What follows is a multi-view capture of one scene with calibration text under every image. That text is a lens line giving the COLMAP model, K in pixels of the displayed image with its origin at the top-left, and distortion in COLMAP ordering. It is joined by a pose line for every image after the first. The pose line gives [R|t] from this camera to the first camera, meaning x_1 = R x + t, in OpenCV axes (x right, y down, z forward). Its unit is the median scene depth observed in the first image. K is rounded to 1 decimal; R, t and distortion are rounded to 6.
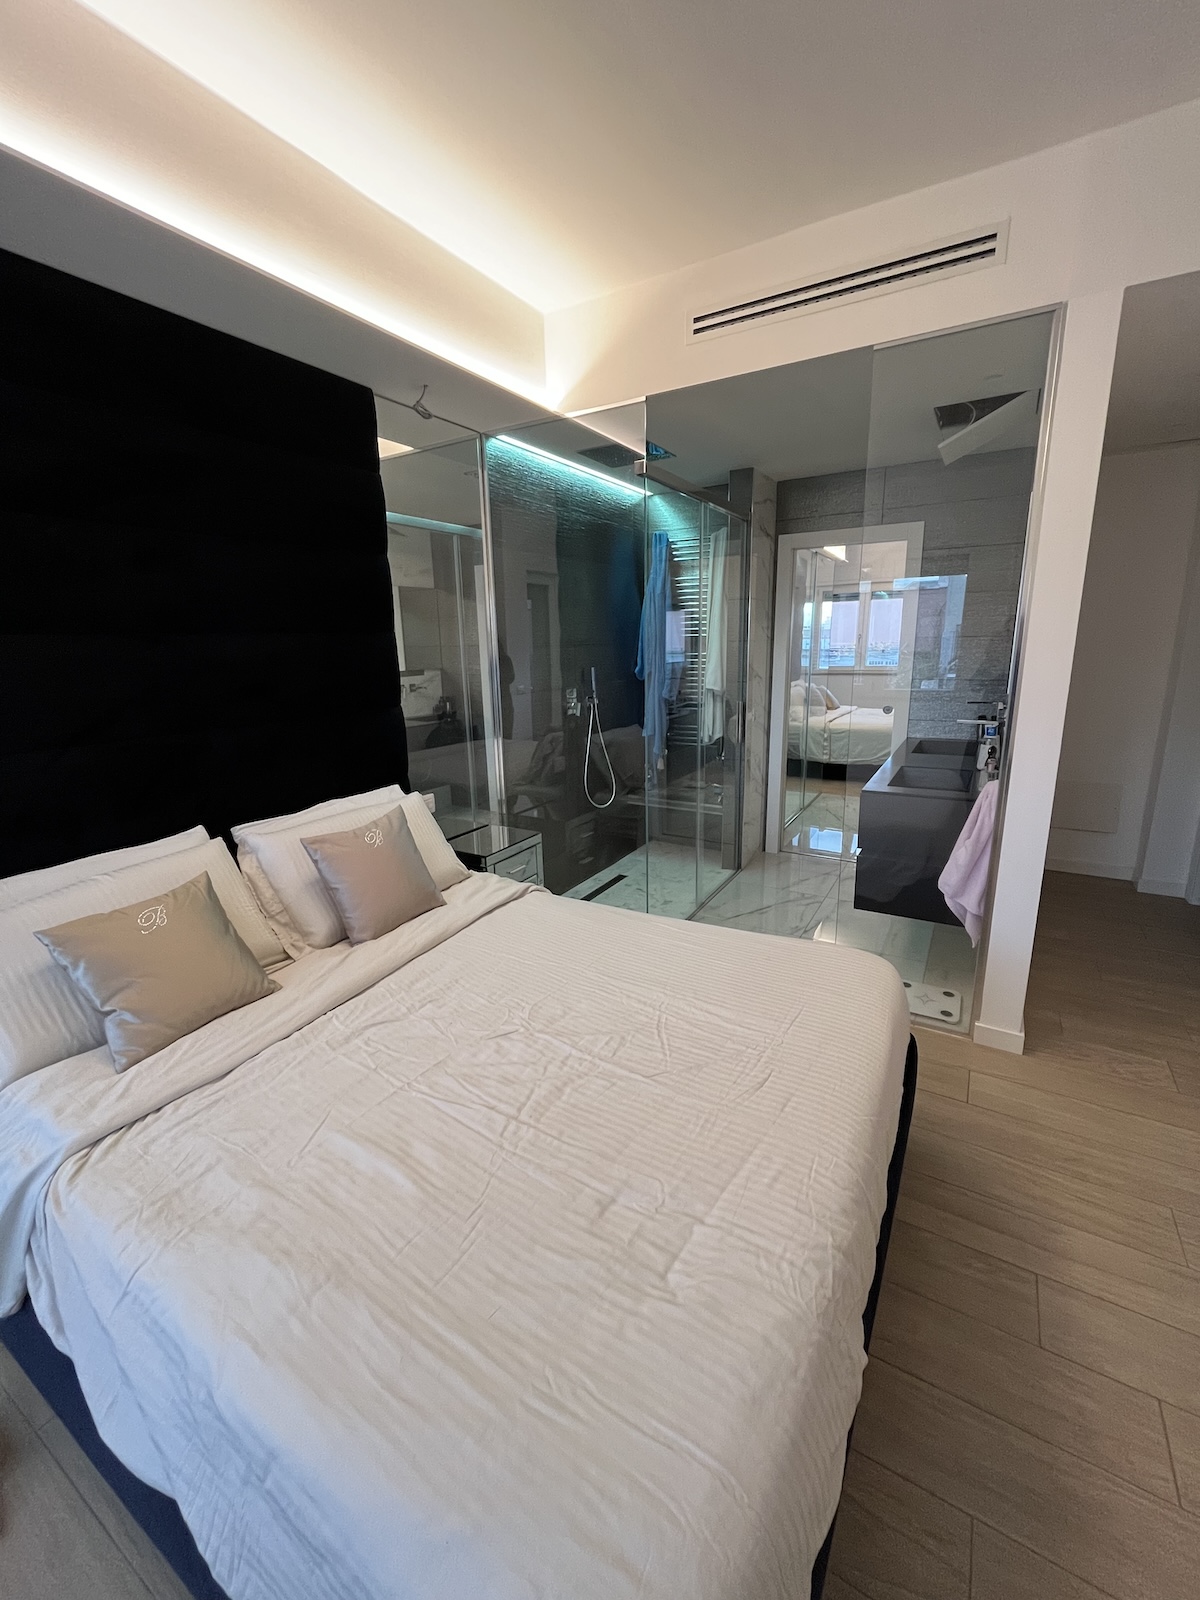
lens RADIAL K [[652.9, 0, 601.1], [0, 652.9, 791.7], [0, 0, 1]] dist [-0.001476, -0.000390]
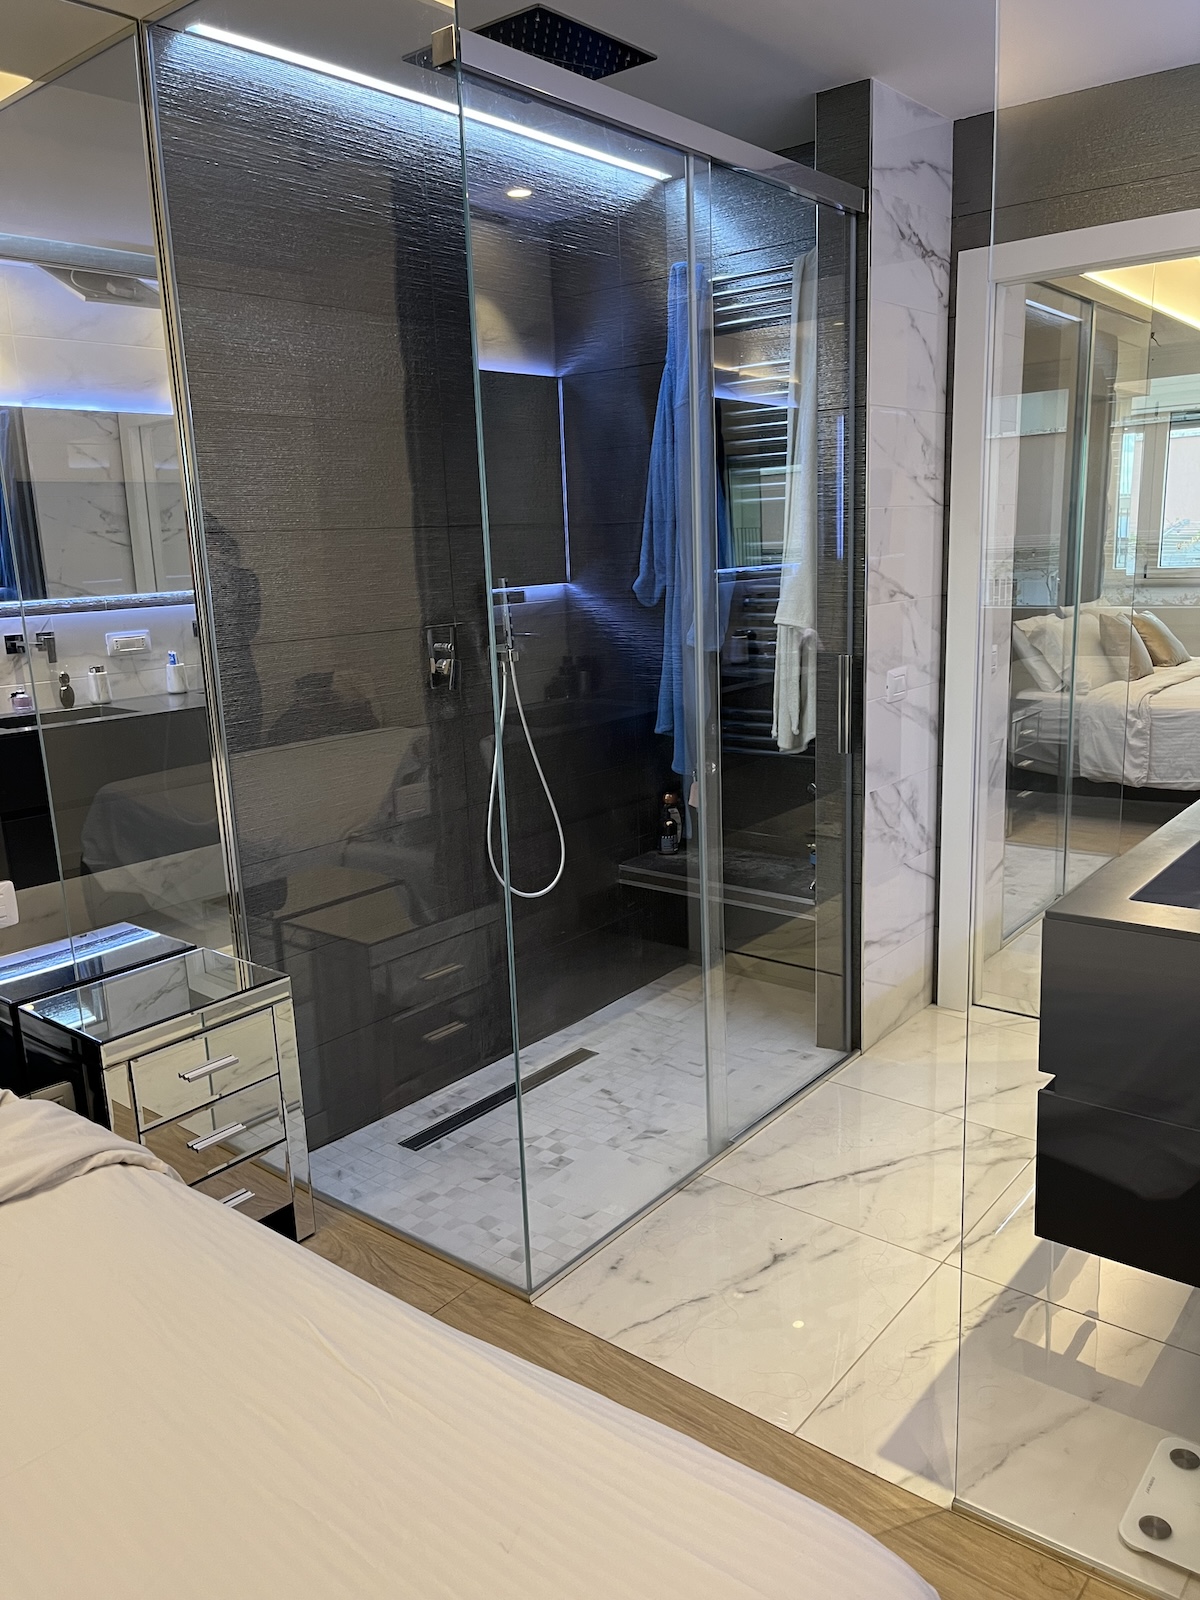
lens RADIAL K [[1216.9, 0, 599.1], [0, 1216.9, 804.7], [0, 0, 1]] dist [0.059112, -0.074526]
pose [[0.989260, 0.012615, -0.145620, 0.204714], [-0.013657, 0.999888, -0.006162, -0.042184], [0.145526, 0.008085, 0.989321, 0.245328]]
